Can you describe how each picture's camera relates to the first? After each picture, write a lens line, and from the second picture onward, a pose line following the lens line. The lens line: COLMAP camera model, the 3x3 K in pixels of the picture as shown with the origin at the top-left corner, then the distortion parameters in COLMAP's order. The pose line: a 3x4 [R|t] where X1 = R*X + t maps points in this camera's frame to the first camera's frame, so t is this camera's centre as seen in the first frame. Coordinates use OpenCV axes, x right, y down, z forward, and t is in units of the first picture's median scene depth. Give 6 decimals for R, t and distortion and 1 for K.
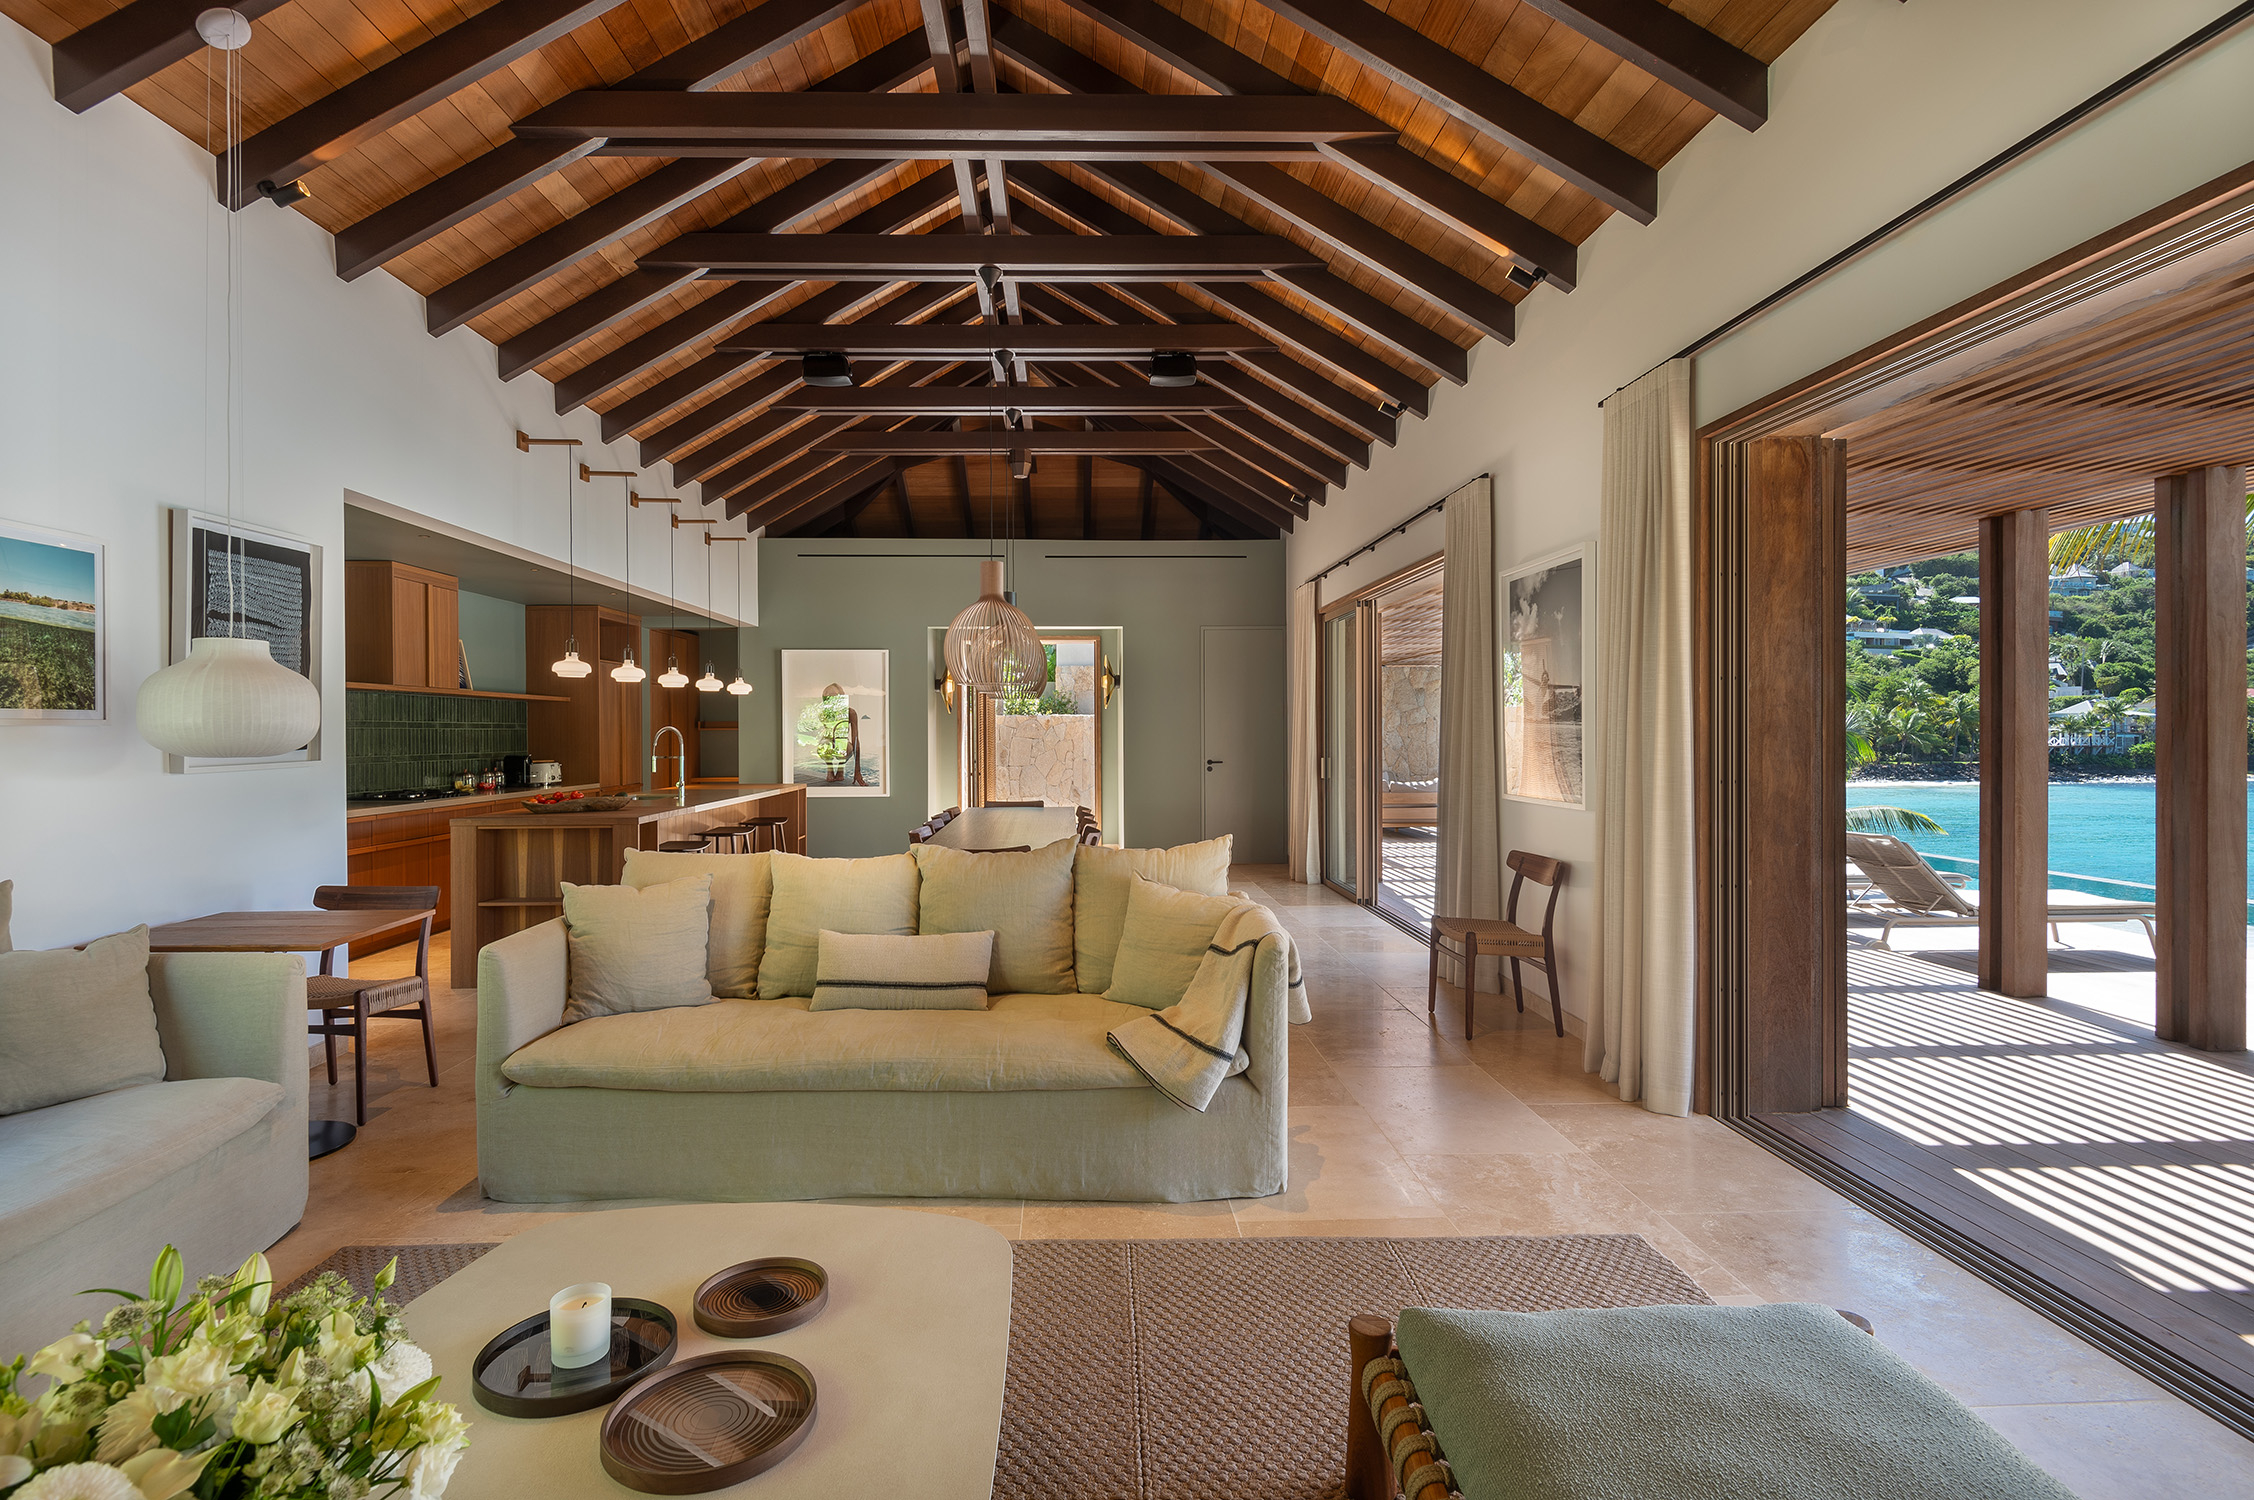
lens RADIAL K [[1069.4, 0, 1127.3], [0, 1069.4, 731.2], [0, 0, 1]] dist [0.029555, -0.026507]
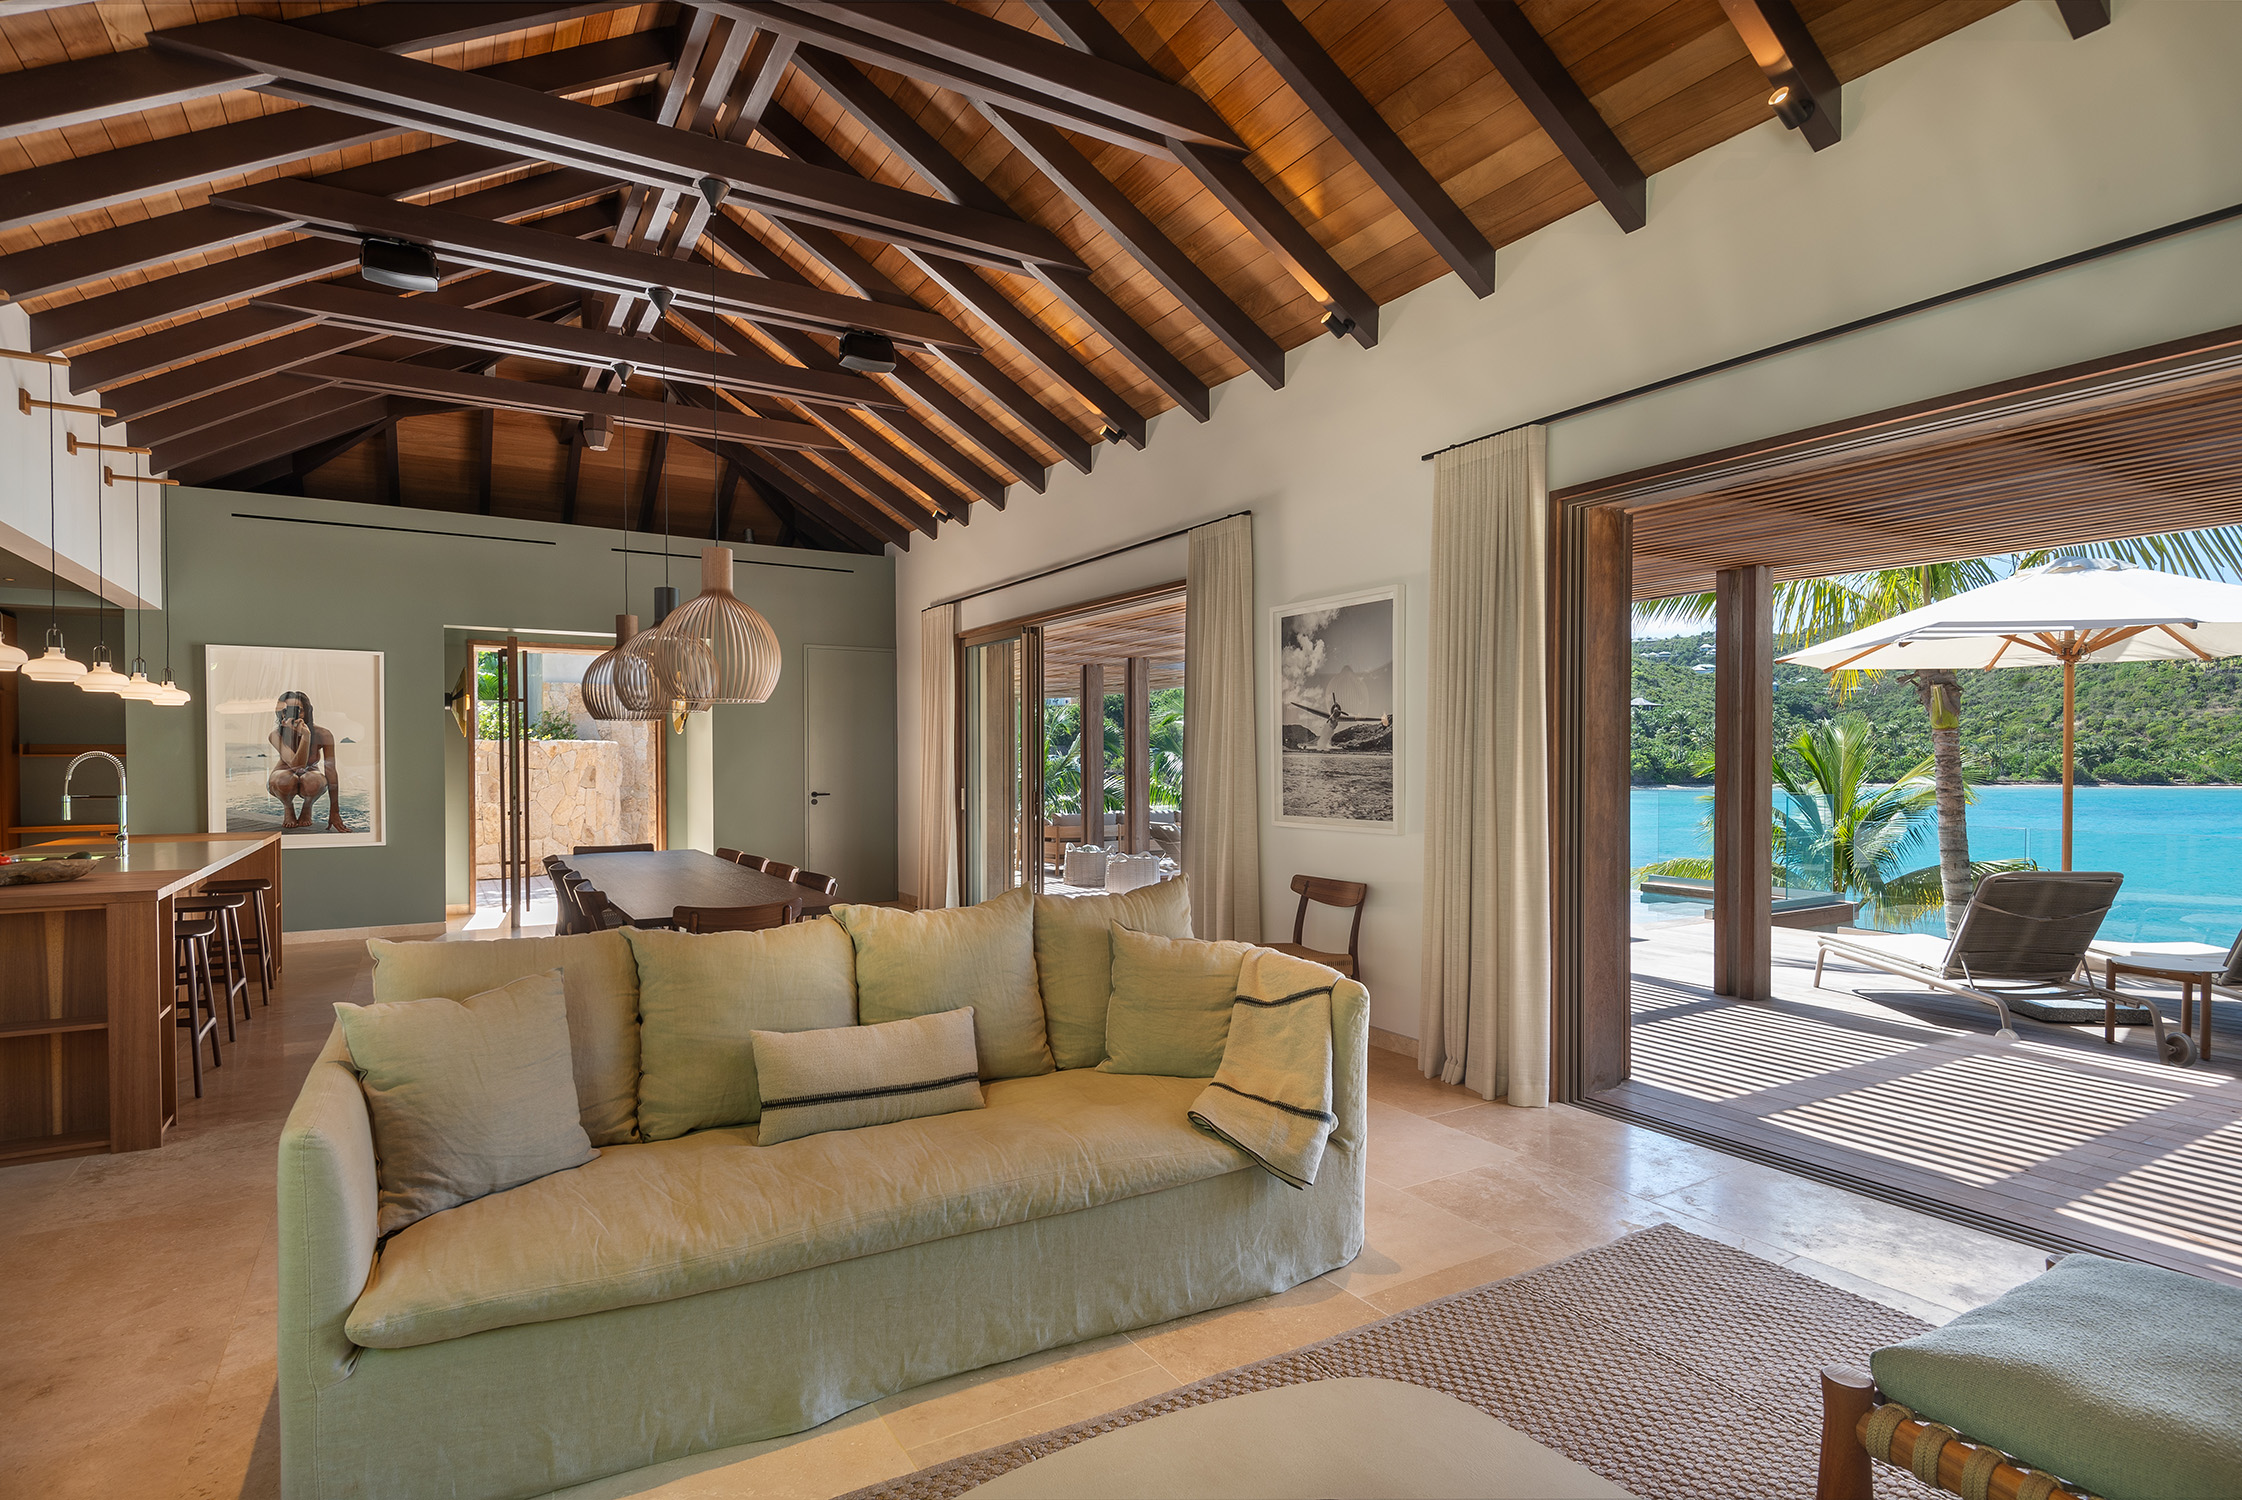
lens RADIAL K [[1071.2, 0, 1156.8], [0, 1071.2, 770.7], [0, 0, 1]] dist [0.031618, -0.027428]
pose [[0.877315, -0.000947, 0.479913, -0.314417], [-0.002952, 0.999968, 0.007370, 0.002307], [-0.479905, -0.007882, 0.877285, 0.184300]]
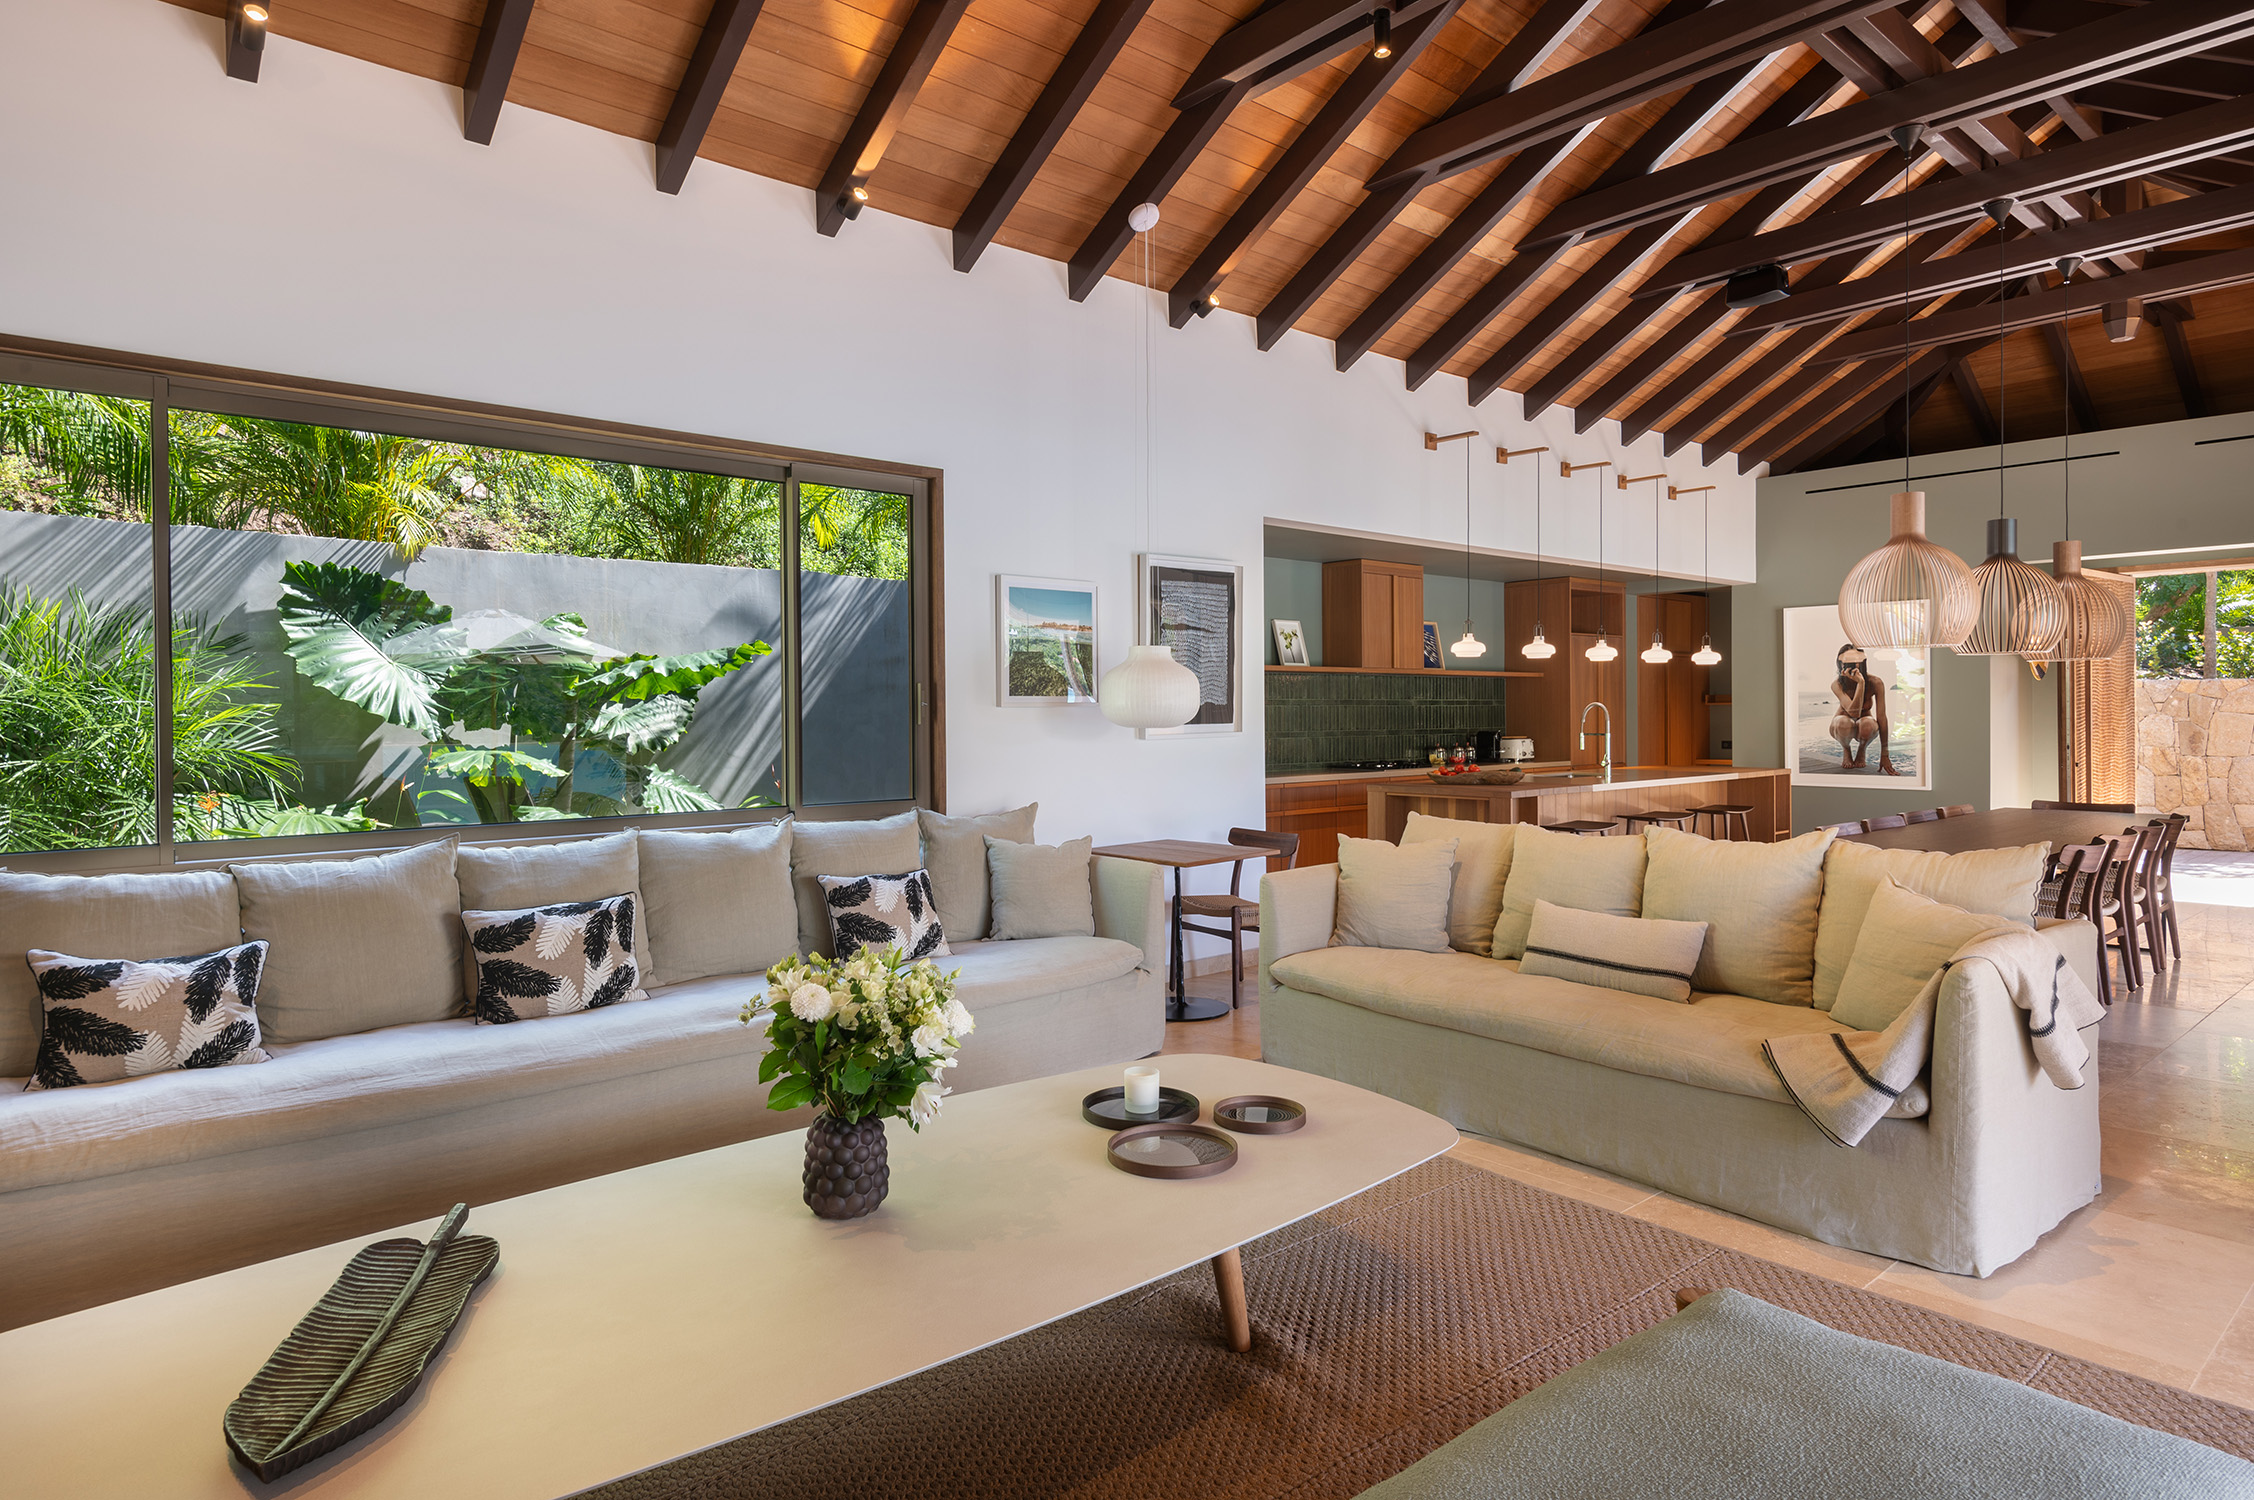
lens RADIAL K [[1260.3, 0, 1124.1], [0, 1260.3, 720.0], [0, 0, 1]] dist [-0.000762, -0.000975]
pose [[0.632770, 0.004170, -0.774328, 0.321813], [0.004729, 0.999946, 0.009249, -0.001416], [0.774325, -0.009514, 0.632716, -0.063787]]
